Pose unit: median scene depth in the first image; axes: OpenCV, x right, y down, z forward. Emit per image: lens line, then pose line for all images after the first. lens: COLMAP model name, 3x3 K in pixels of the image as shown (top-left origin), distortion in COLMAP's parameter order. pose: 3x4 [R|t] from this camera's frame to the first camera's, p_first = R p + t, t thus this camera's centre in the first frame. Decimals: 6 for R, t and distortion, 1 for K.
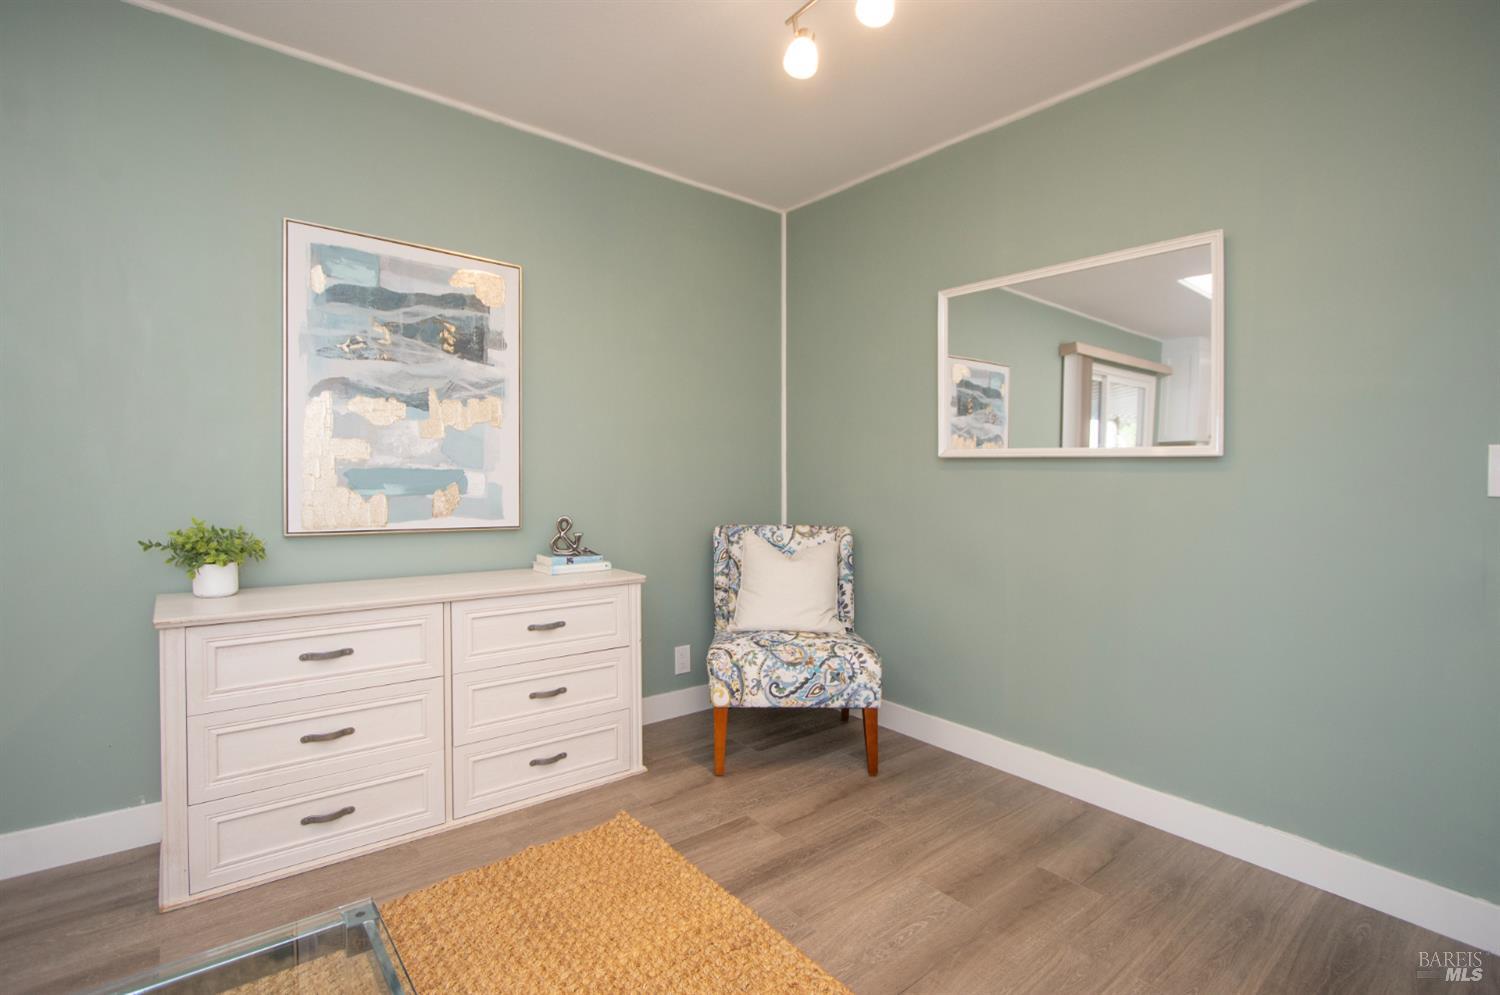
lens RADIAL K [[697.4, 0, 751.8], [0, 697.4, 472.8], [0, 0, 1]] dist [-0.022036, 0.000727]
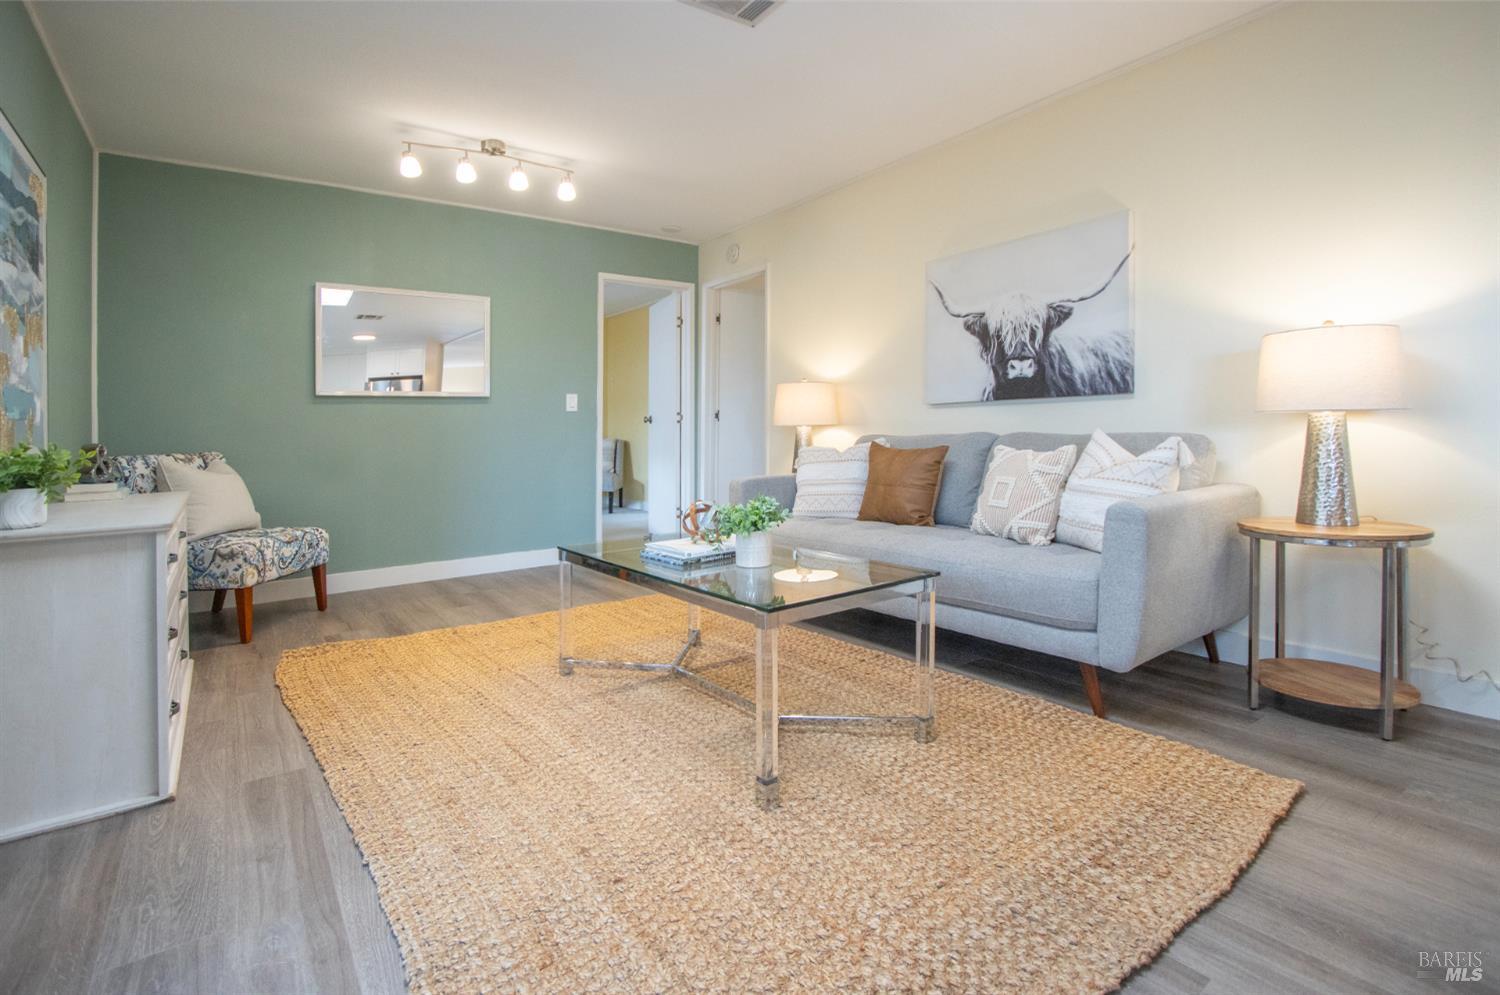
lens RADIAL K [[697.4, 0, 751.8], [0, 697.4, 472.8], [0, 0, 1]] dist [-0.022036, 0.000727]
pose [[0.027696, -0.078569, 0.996524, -1.266667], [0.024664, 0.996657, 0.077894, 0.053730], [-0.999312, 0.022421, 0.029541, 0.041501]]
